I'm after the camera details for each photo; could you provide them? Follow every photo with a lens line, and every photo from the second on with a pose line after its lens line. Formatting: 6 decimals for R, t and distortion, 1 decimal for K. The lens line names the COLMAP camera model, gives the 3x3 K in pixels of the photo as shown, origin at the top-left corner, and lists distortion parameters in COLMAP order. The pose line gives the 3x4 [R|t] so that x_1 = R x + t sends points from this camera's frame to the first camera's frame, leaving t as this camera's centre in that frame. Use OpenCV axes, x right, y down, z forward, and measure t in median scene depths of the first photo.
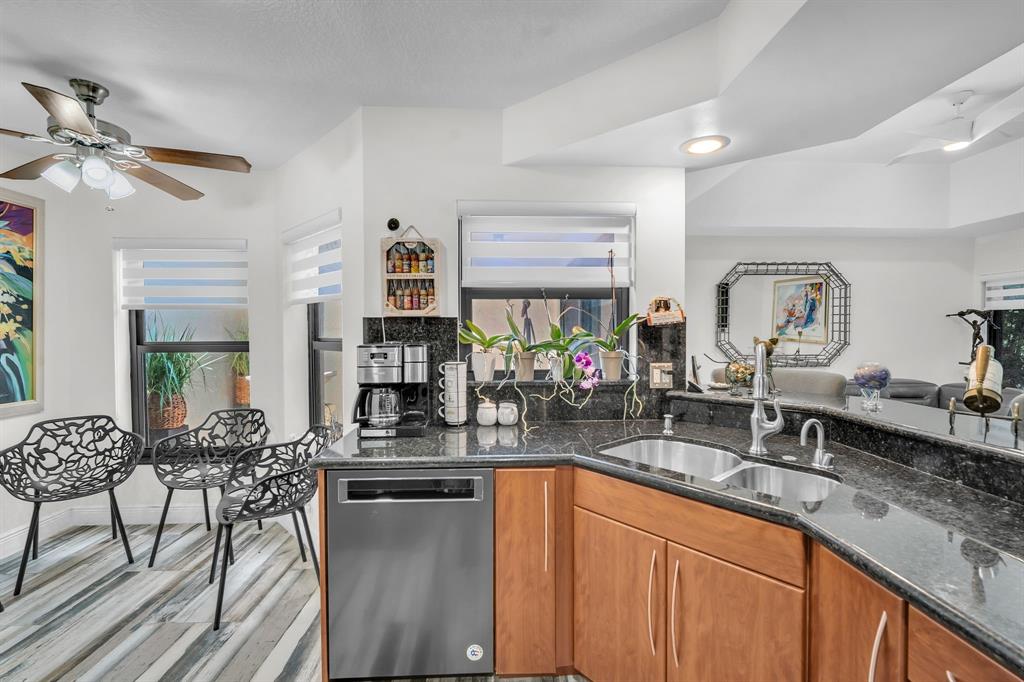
lens RADIAL K [[459.1, 0, 511.9], [0, 459.1, 339.2], [0, 0, 1]] dist [-0.002149, 0.001531]
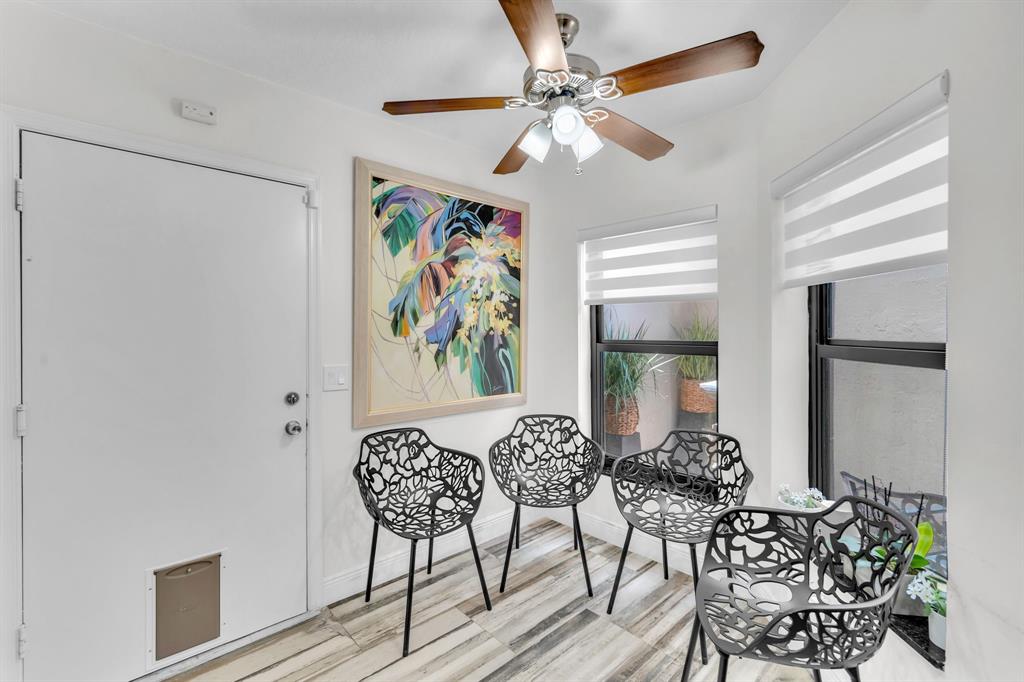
lens RADIAL K [[453.8, 0, 517.1], [0, 453.8, 325.7], [0, 0, 1]] dist [-0.012515, 0.001080]
pose [[0.666967, -0.003684, -0.745078, -0.271522], [-0.013283, 0.999770, -0.016834, -0.005143], [0.744969, 0.021125, 0.666764, 0.301312]]
